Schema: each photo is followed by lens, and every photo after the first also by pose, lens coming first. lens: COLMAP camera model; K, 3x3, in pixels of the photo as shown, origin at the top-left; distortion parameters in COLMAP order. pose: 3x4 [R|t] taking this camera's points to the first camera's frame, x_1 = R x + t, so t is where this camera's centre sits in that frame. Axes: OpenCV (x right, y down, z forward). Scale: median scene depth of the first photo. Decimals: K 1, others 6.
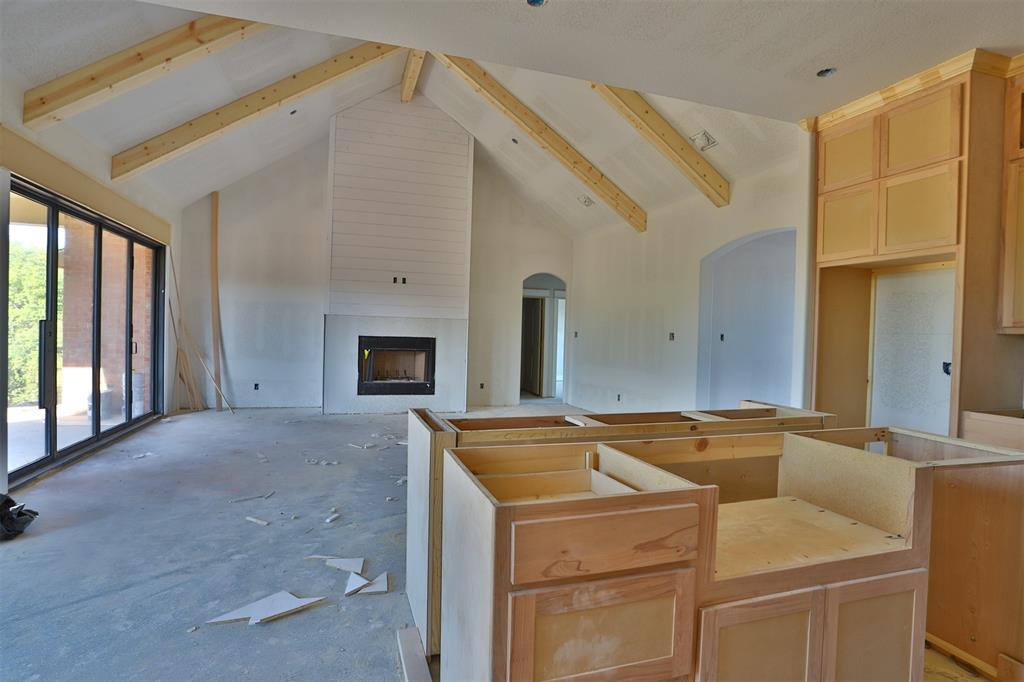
lens RADIAL K [[530.0, 0, 511.1], [0, 530.0, 340.5], [0, 0, 1]] dist [-0.057412, 0.011496]
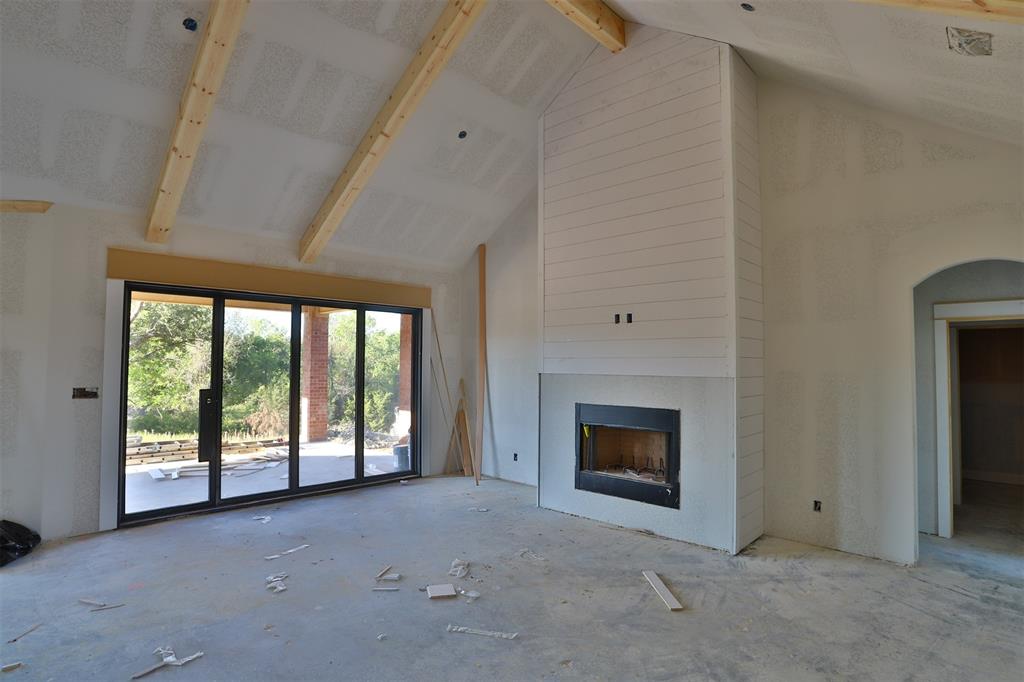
lens RADIAL K [[530.0, 0, 504.0], [0, 530.0, 342.2], [0, 0, 1]] dist [-0.057412, 0.011496]
pose [[0.465076, -0.060327, -0.883213, 0.292968], [-0.006341, 0.997423, -0.071467, -0.038690], [0.885248, 0.038839, 0.463495, 0.586775]]
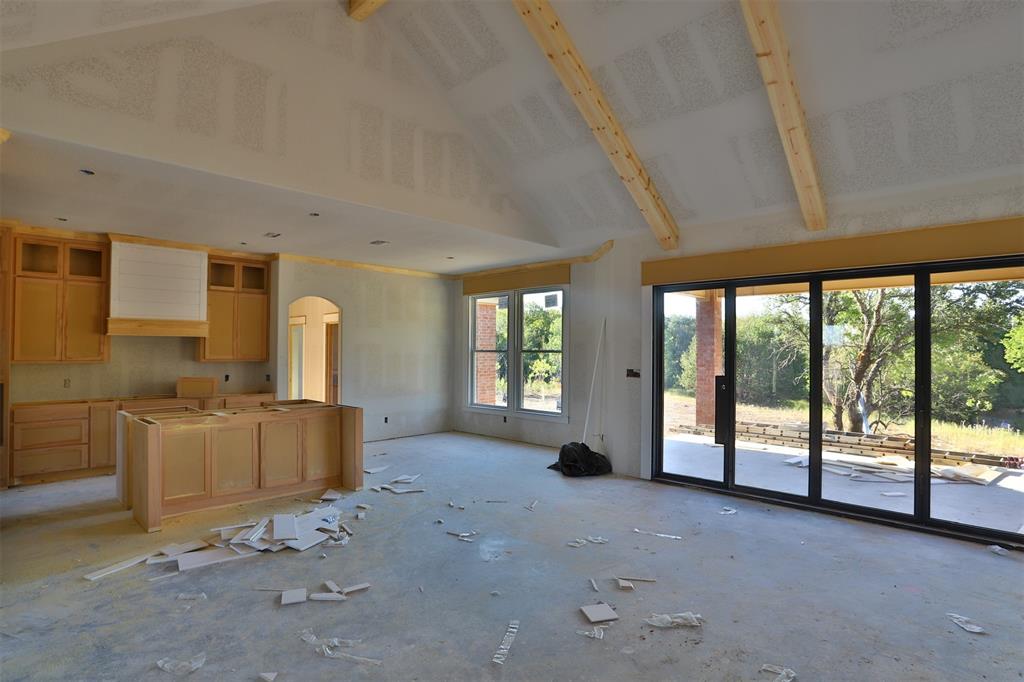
lens RADIAL K [[530.0, 0, 507.7], [0, 530.0, 342.7], [0, 0, 1]] dist [-0.057412, 0.011496]
pose [[-0.887205, -0.036841, -0.459901, 0.100869], [-0.035967, 0.999296, -0.010666, -0.050984], [0.459971, 0.007078, -0.887906, 1.072436]]
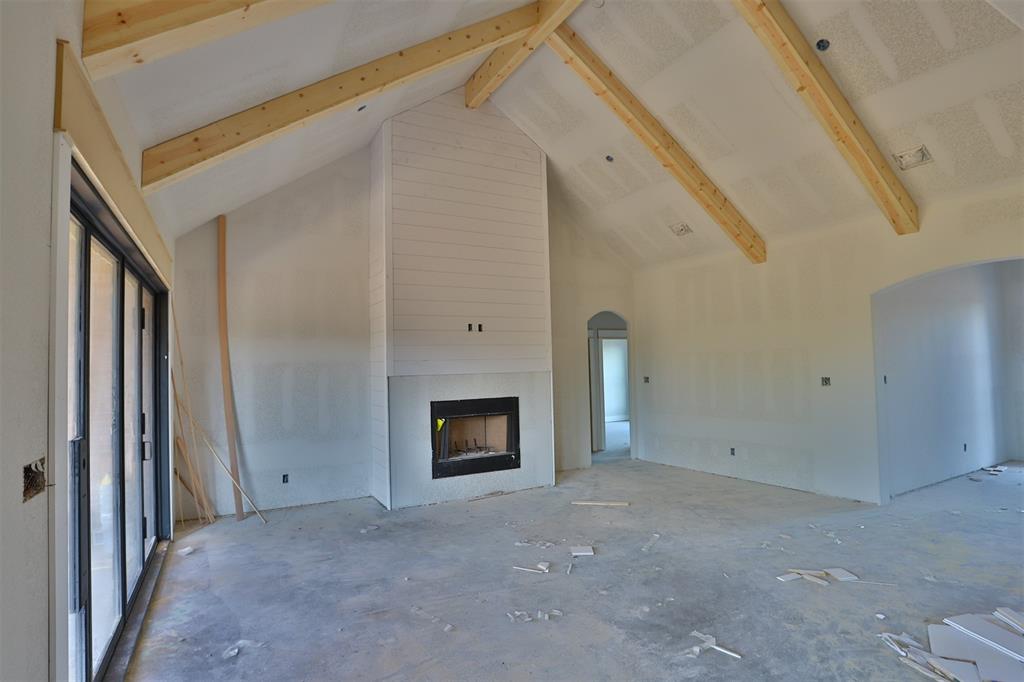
lens RADIAL K [[530.0, 0, 513.0], [0, 530.0, 342.4], [0, 0, 1]] dist [-0.057412, 0.011496]
pose [[0.979422, -0.043378, 0.197104, -0.319593], [0.054215, 0.997281, -0.049920, -0.049554], [-0.194403, 0.059579, 0.979111, 0.215978]]
